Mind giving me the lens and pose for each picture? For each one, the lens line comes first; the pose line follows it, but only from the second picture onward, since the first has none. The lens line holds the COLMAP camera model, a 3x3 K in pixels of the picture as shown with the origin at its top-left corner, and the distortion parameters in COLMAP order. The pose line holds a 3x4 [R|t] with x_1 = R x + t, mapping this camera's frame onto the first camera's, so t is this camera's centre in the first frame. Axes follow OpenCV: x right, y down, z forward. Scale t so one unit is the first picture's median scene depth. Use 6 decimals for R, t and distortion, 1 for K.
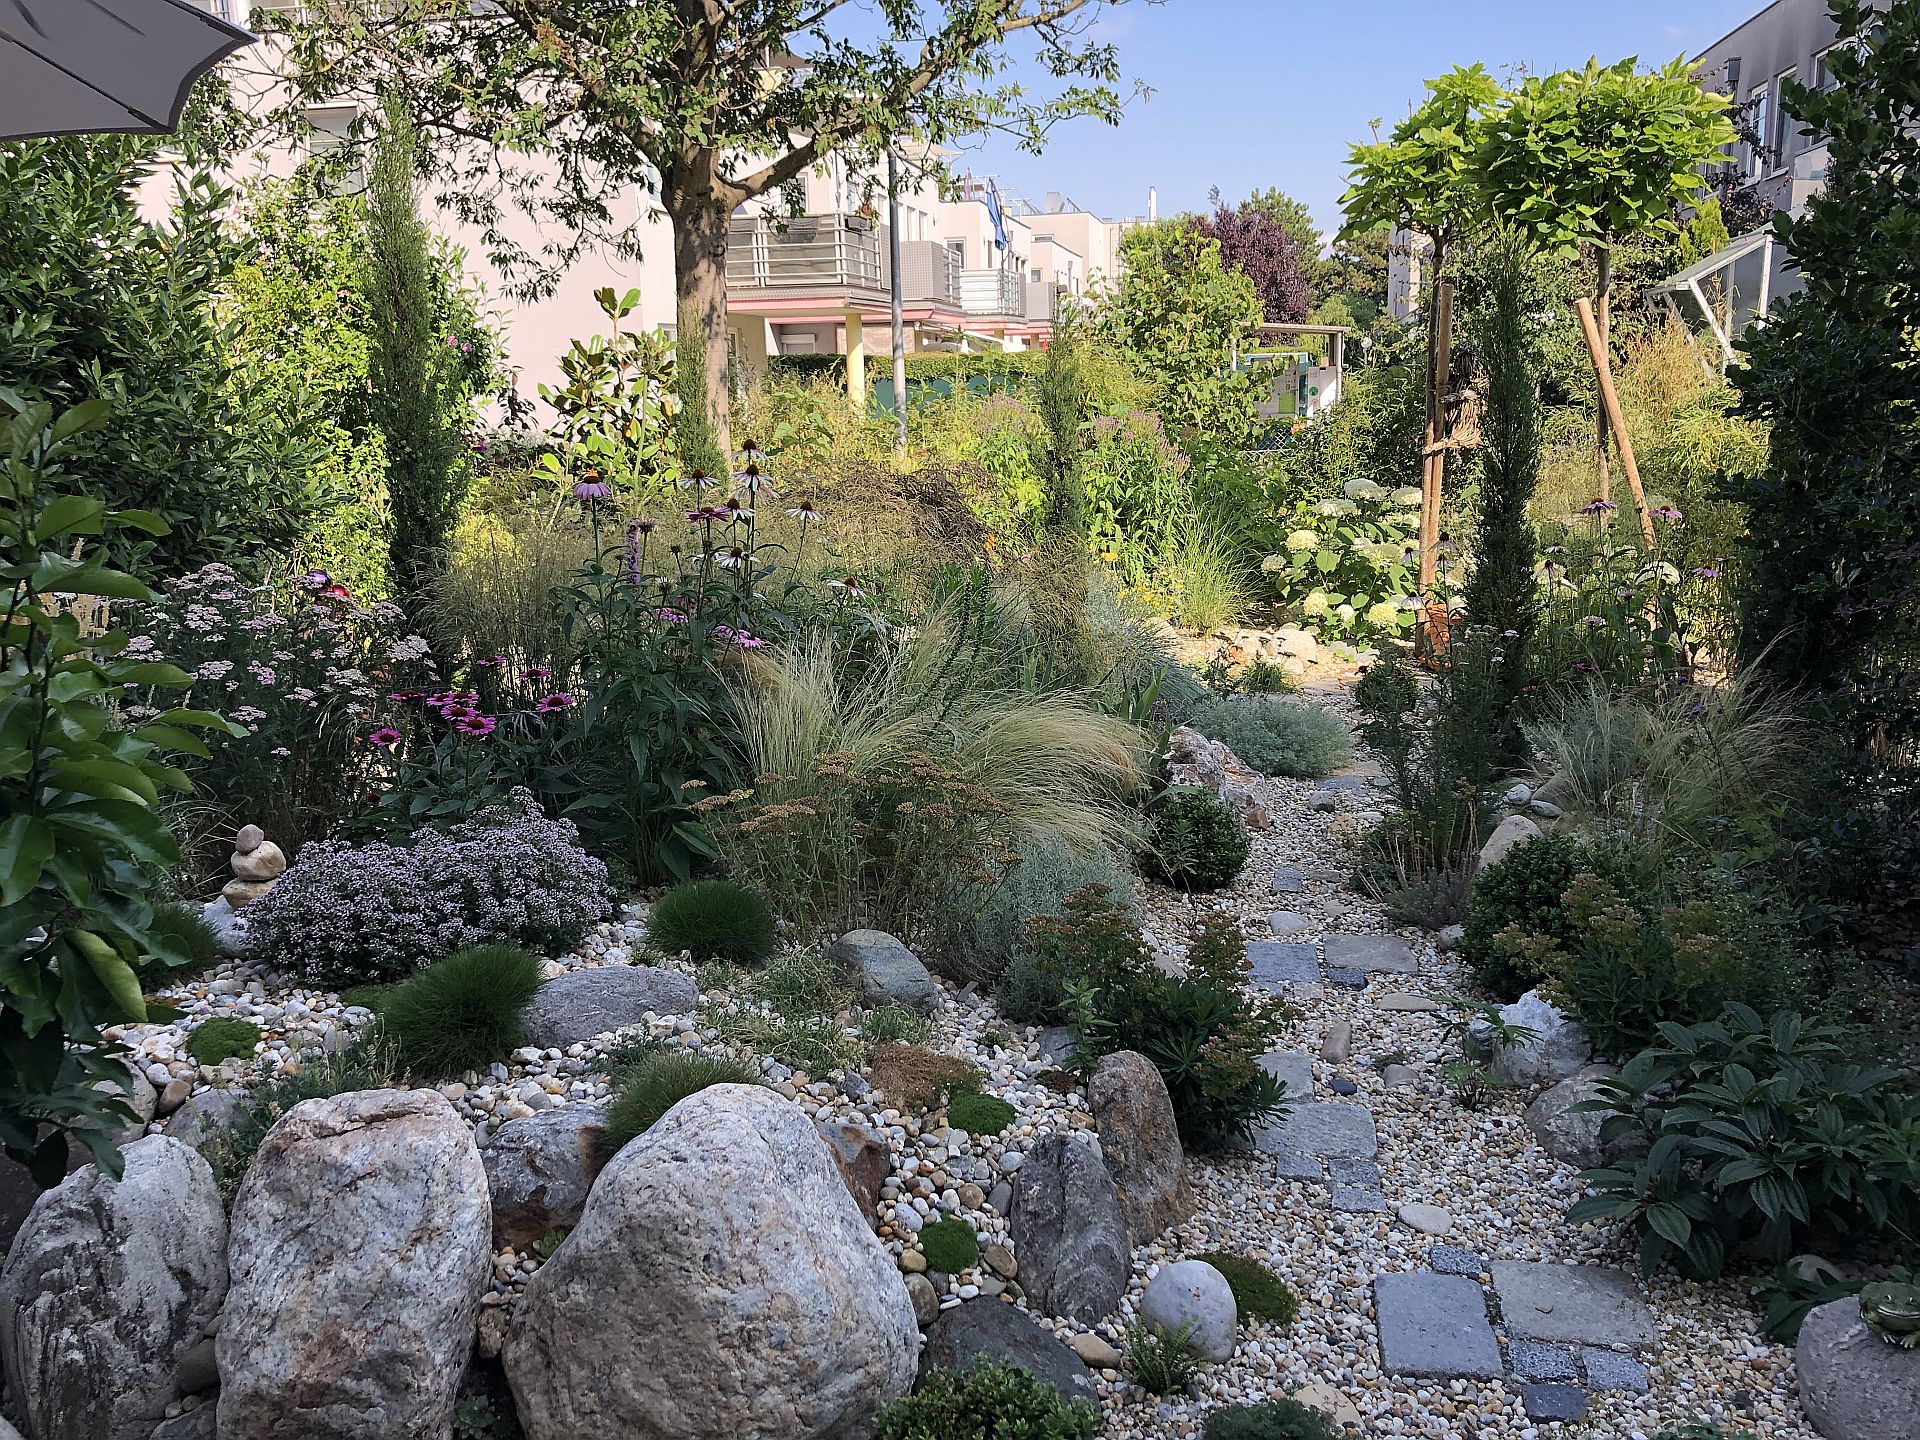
lens RADIAL K [[1537.7, 0, 929.1], [0, 1537.7, 711.0], [0, 0, 1]] dist [0.002705, 0.013303]
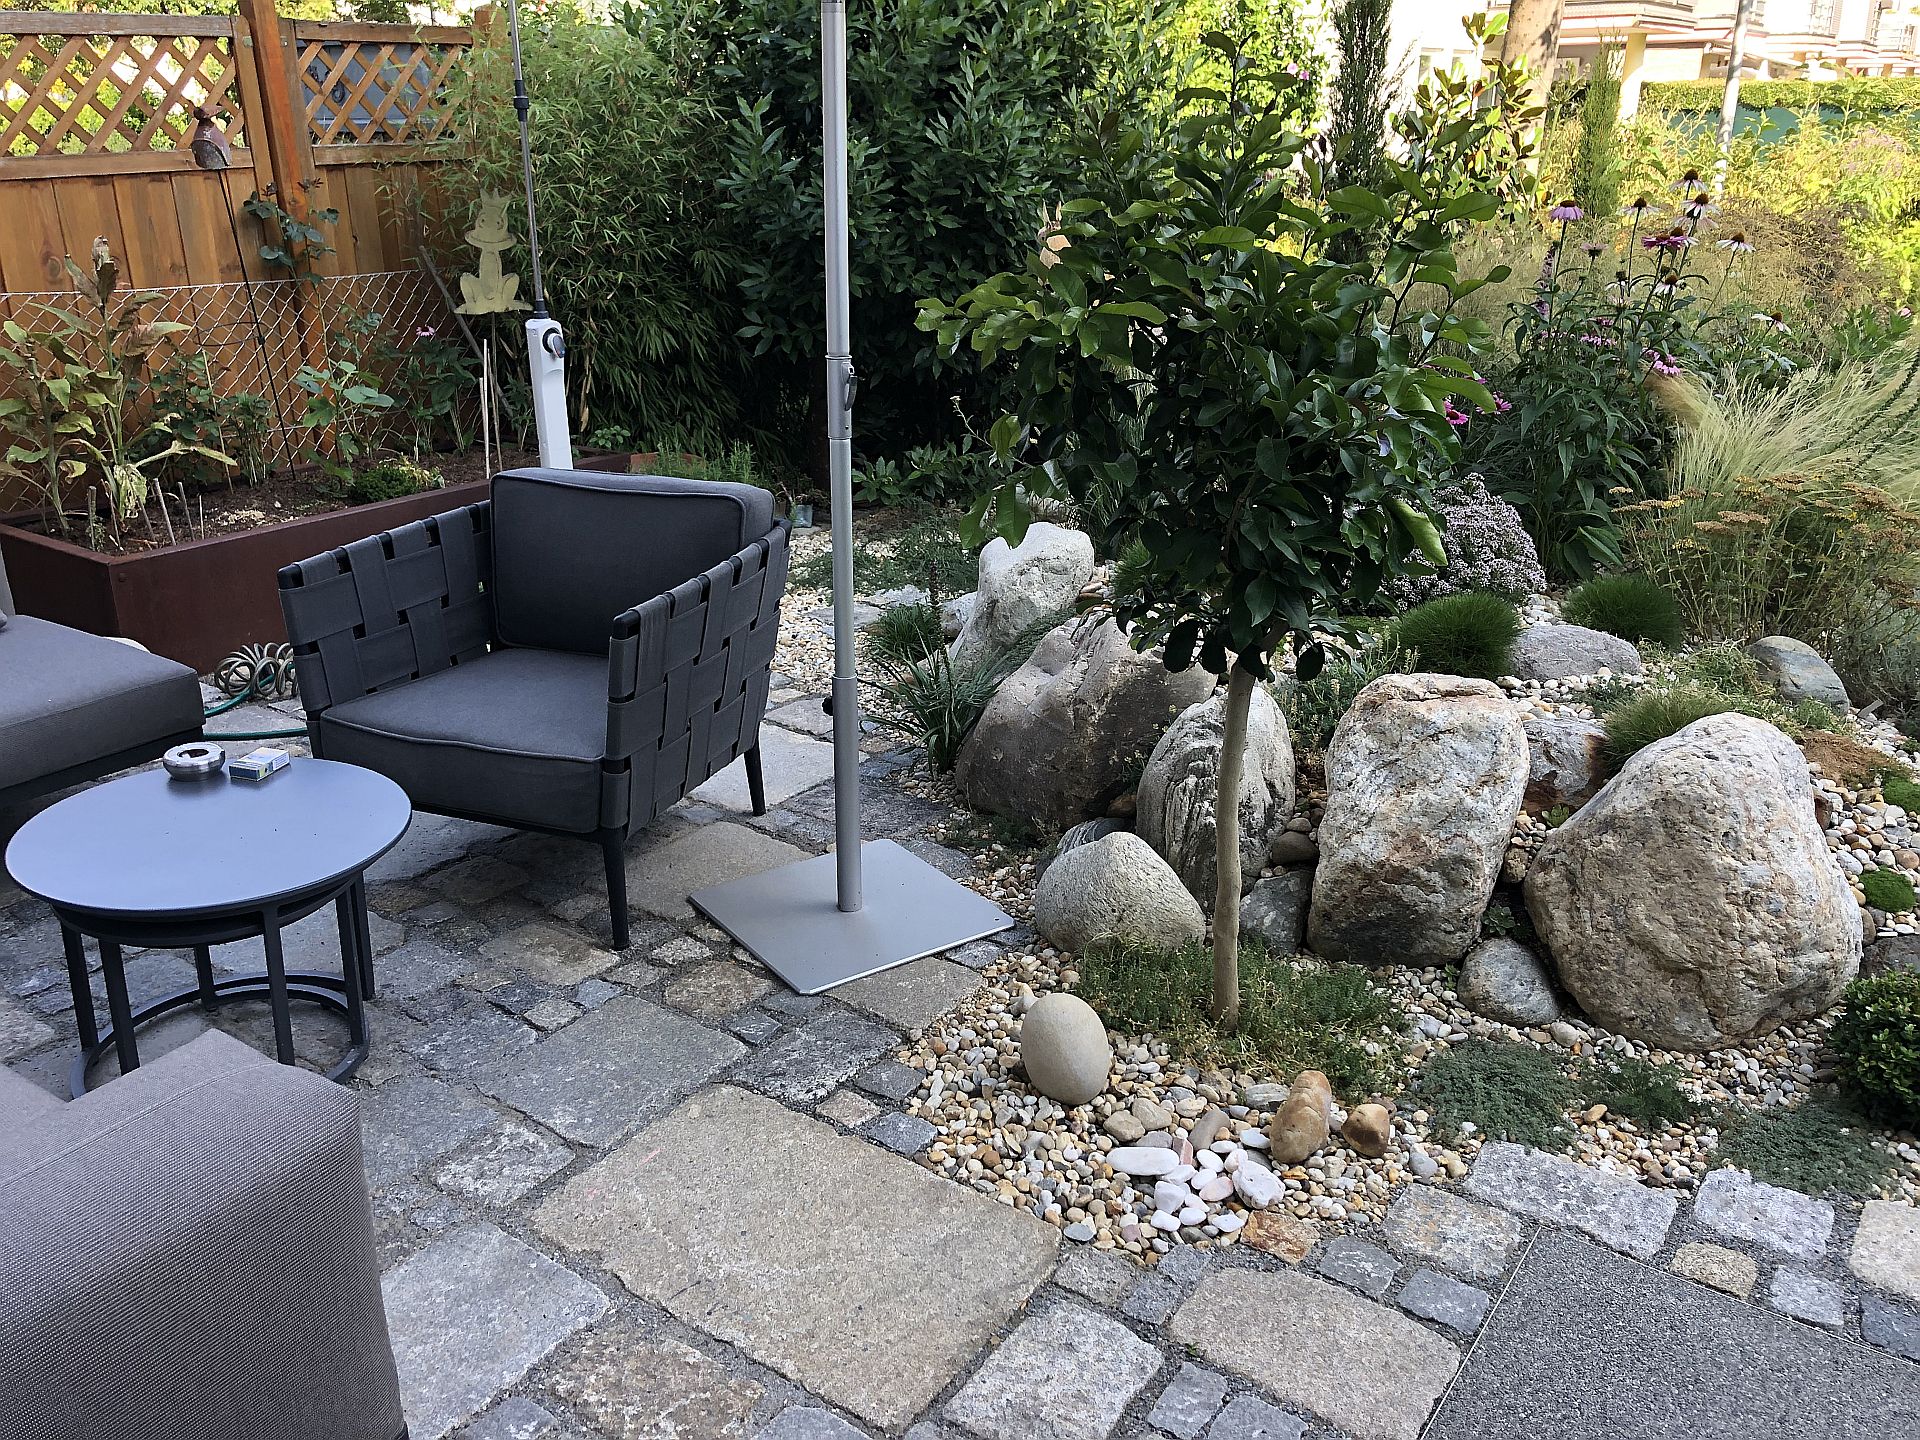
lens RADIAL K [[1536.2, 0, 958.2], [0, 1536.2, 685.6], [0, 0, 1]] dist [0.002973, 0.002340]
pose [[0.913465, 0.157280, -0.375292, -0.251499], [-0.099920, 0.980742, 0.167810, 0.077933], [0.394458, -0.115789, 0.911590, -0.380440]]
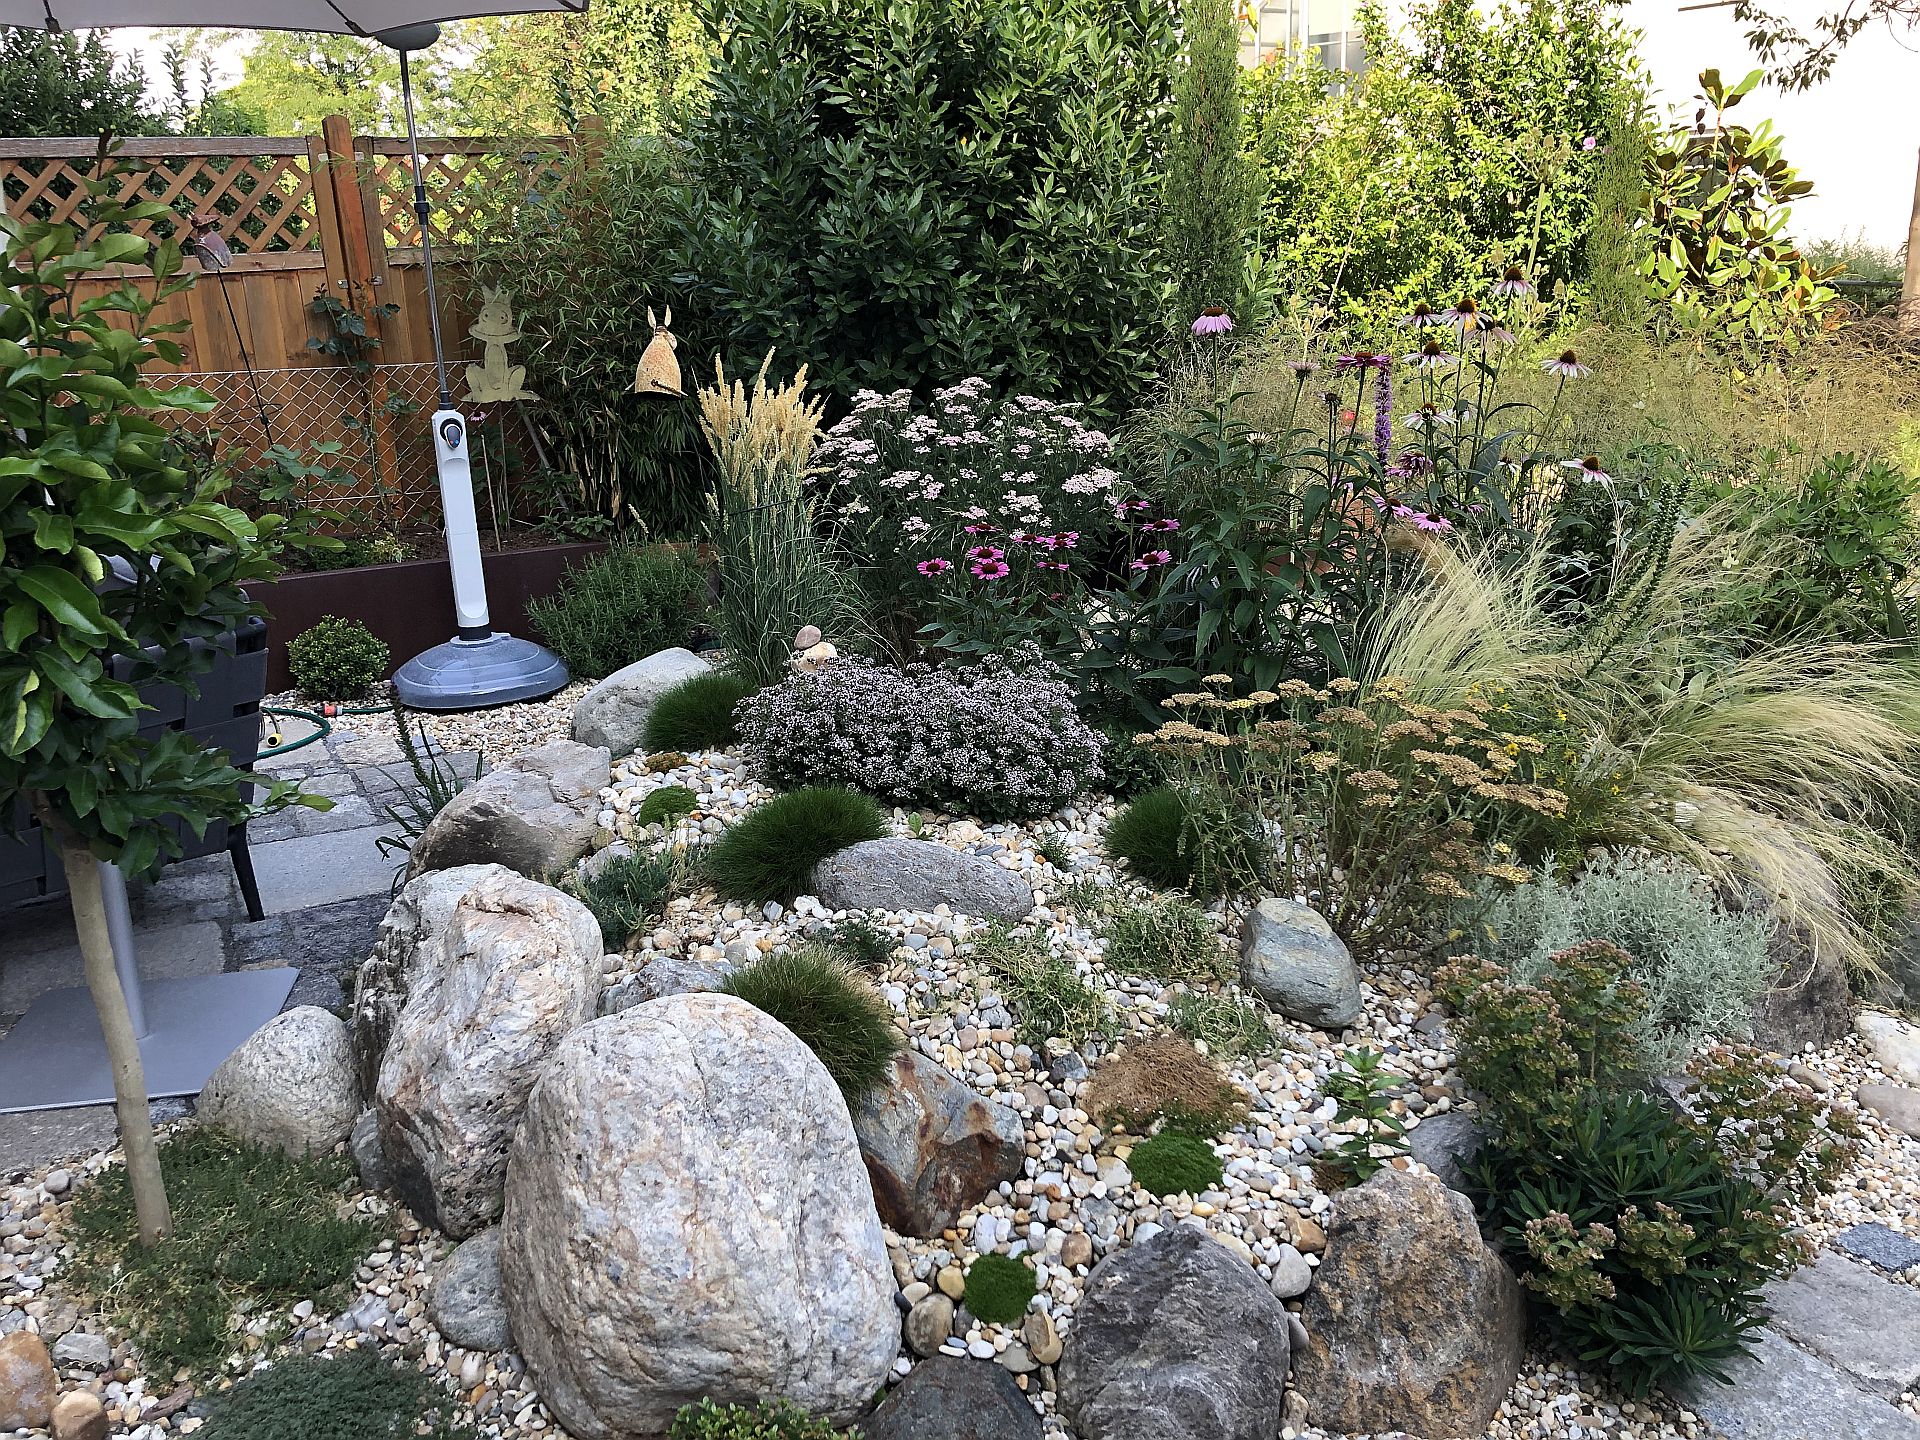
lens RADIAL K [[1537.7, 0, 929.1], [0, 1537.7, 711.0], [0, 0, 1]] dist [0.002705, 0.013303]
pose [[0.678216, 0.230909, -0.697642, 0.561998], [-0.148854, 0.972837, 0.177285, -0.104612], [0.719628, -0.016390, 0.694166, 0.472246]]
